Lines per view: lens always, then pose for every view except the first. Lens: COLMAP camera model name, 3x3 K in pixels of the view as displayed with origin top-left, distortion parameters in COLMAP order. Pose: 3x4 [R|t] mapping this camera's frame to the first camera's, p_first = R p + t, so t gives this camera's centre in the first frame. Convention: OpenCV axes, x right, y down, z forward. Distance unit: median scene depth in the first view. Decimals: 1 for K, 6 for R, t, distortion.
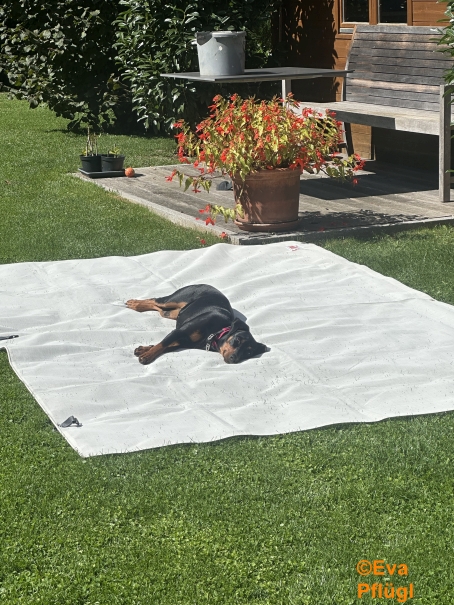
lens RADIAL K [[1447.8, 0, 223.5], [0, 1447.8, 304.8], [0, 0, 1]] dist [0.202041, 0.000000]
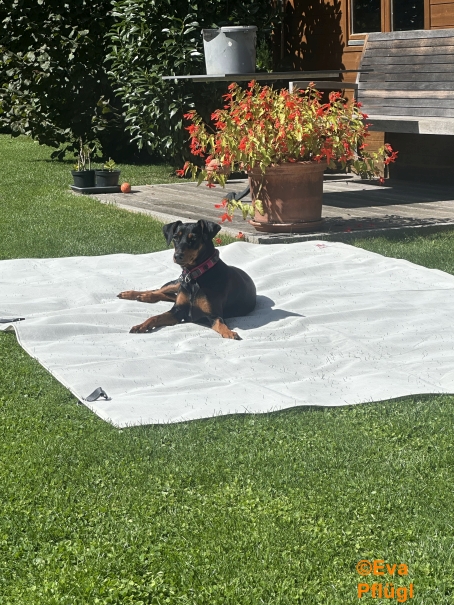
lens RADIAL K [[1474.4, 0, 229.7], [0, 1474.4, 302.1], [0, 0, 1]] dist [0.150242, 0.000000]
pose [[0.999630, -0.000570, 0.027199, -0.035797], [0.002141, 0.998329, -0.057741, 0.052611], [-0.027120, 0.057778, 0.997961, 0.096036]]
